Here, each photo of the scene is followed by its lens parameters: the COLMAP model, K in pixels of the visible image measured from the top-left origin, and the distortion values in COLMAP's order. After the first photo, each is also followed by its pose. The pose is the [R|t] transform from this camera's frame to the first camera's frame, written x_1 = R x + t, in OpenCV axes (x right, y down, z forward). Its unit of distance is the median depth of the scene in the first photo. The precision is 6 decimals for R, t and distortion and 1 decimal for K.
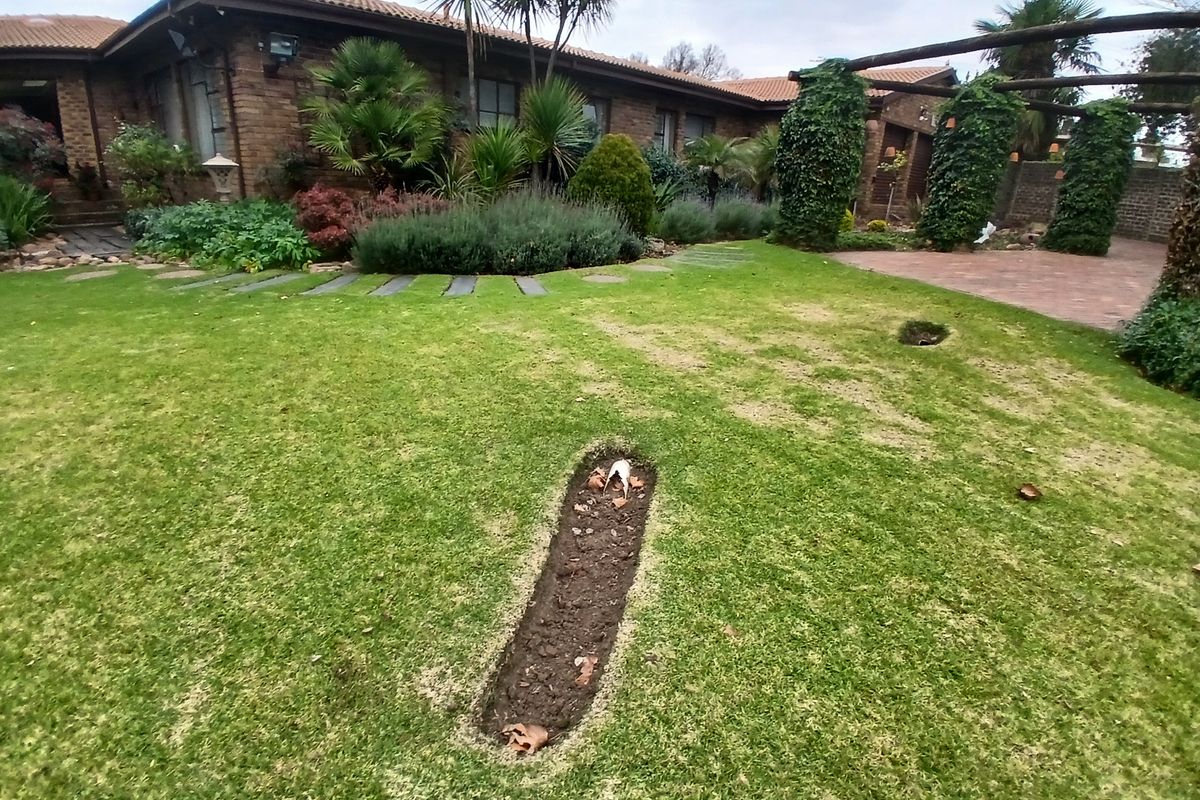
lens RADIAL K [[606.2, 0, 608.4], [0, 606.2, 406.0], [0, 0, 1]] dist [-0.036723, -0.008020]
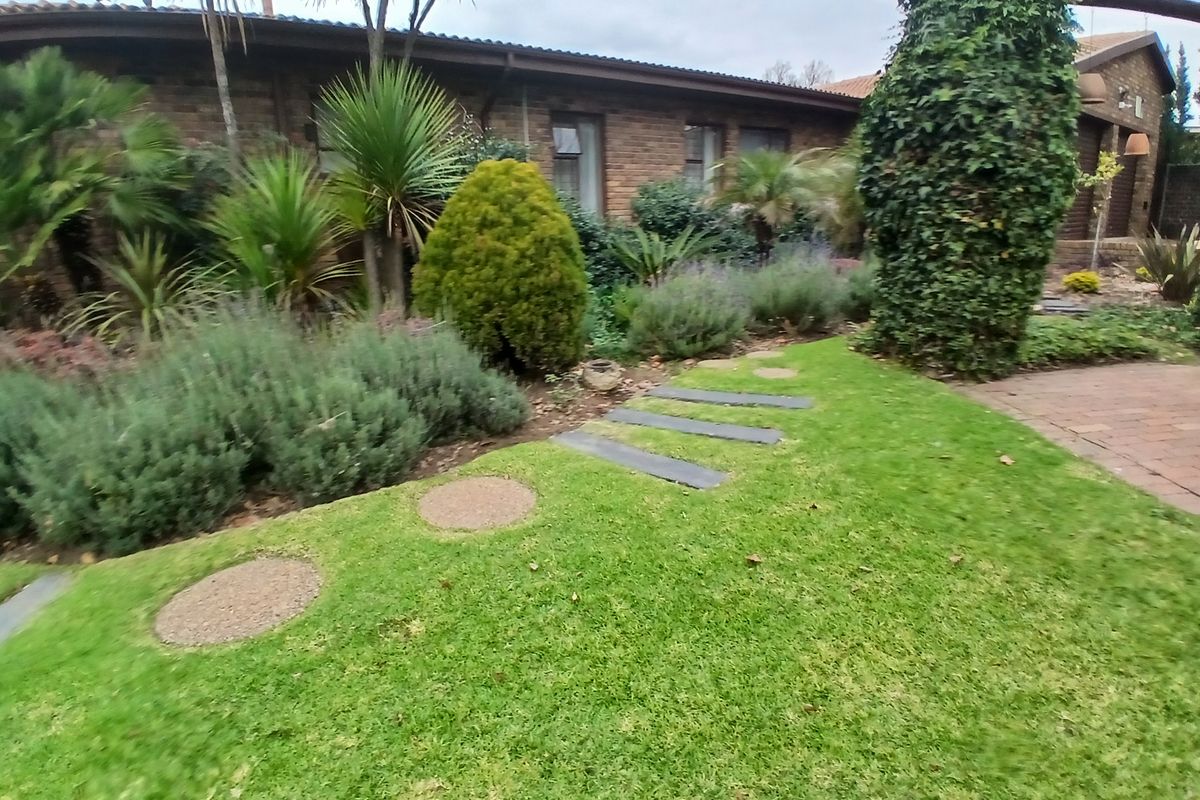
lens RADIAL K [[606.2, 0, 593.9], [0, 606.2, 390.8], [0, 0, 1]] dist [-0.036723, -0.008020]
pose [[0.974067, -0.016689, -0.225644, 0.186444], [-0.003534, 0.996032, -0.088924, -0.216971], [0.226233, 0.087415, 0.970143, 0.543733]]
